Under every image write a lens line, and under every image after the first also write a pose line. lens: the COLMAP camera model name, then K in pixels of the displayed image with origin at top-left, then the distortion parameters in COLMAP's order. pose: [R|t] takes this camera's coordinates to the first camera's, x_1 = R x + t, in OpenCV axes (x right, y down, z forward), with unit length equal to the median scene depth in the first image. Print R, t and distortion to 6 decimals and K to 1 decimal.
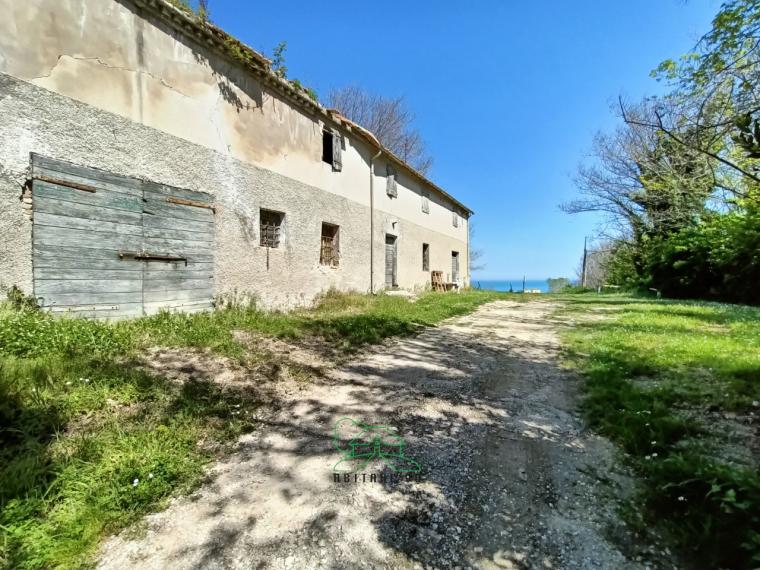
lens RADIAL K [[333.7, 0, 376.5], [0, 333.7, 281.4], [0, 0, 1]] dist [0.002965, 0.000672]
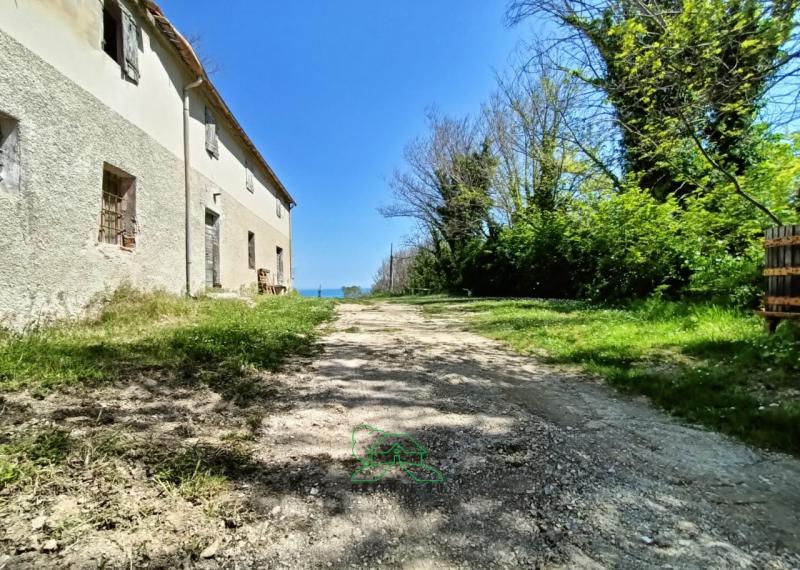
lens RADIAL K [[366.4, 0, 379.2], [0, 366.4, 289.6], [0, 0, 1]] dist [0.005393, 0.000292]
pose [[0.831828, -0.010831, 0.554928, -0.120099], [0.013399, 0.999910, -0.000568, 0.034864], [-0.554872, 0.007908, 0.831898, 0.245031]]
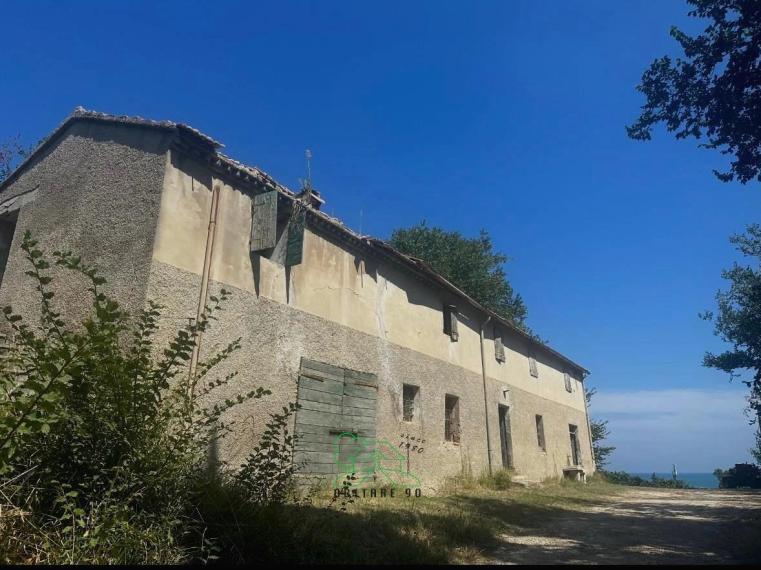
lens RADIAL K [[512.5, 0, 380.6], [0, 512.5, 281.0], [0, 0, 1]] dist [0.096441, -0.003200]
pose [[0.997650, -0.014834, -0.066893, -0.238478], [-0.009060, 0.939154, -0.343378, 0.030826], [0.067917, 0.343177, 0.936812, -0.526916]]
